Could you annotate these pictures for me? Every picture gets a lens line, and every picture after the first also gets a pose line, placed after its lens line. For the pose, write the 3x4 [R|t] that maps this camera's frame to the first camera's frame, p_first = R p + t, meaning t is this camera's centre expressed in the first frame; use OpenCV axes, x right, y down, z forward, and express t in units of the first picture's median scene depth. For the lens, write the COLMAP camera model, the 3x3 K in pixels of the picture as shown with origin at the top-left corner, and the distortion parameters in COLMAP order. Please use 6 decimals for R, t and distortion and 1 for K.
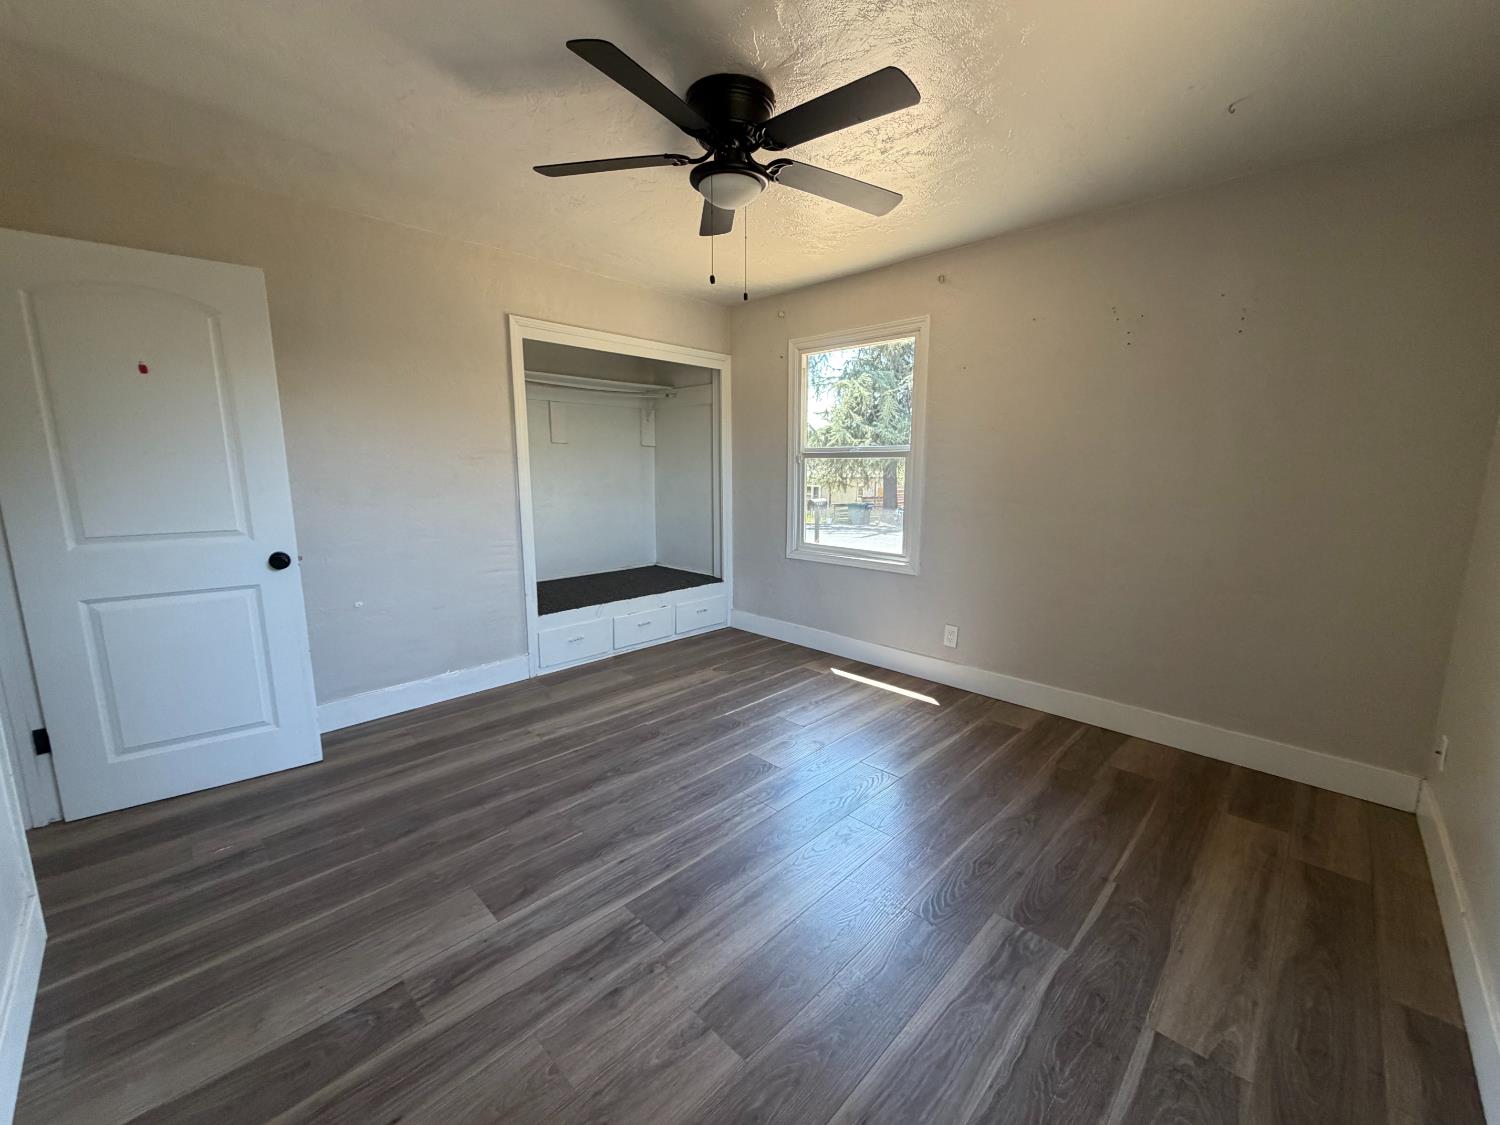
lens RADIAL K [[600.1, 0, 746.8], [0, 600.1, 564.3], [0, 0, 1]] dist [0.001178, 0.000021]
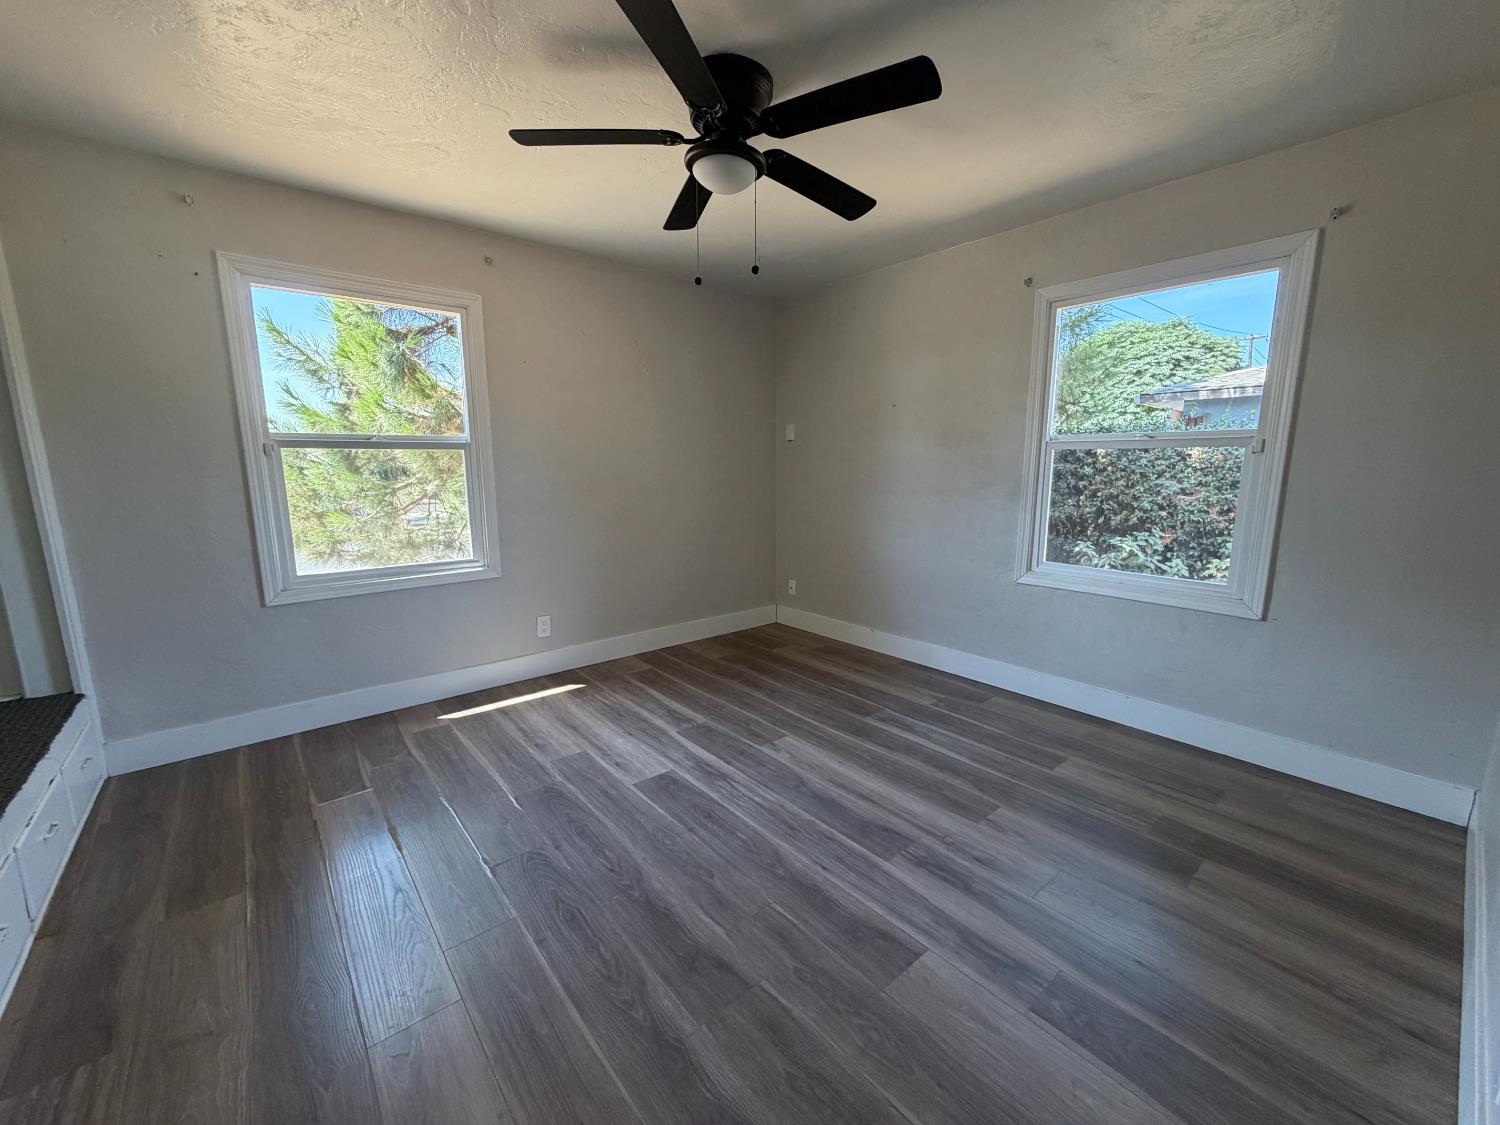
lens RADIAL K [[600.1, 0, 746.8], [0, 600.1, 564.3], [0, 0, 1]] dist [0.001178, 0.000021]
pose [[0.098669, -0.174275, 0.979741, -0.809767], [0.165884, 0.973650, 0.156485, -0.114152], [-0.981197, 0.147083, 0.124978, 0.696317]]
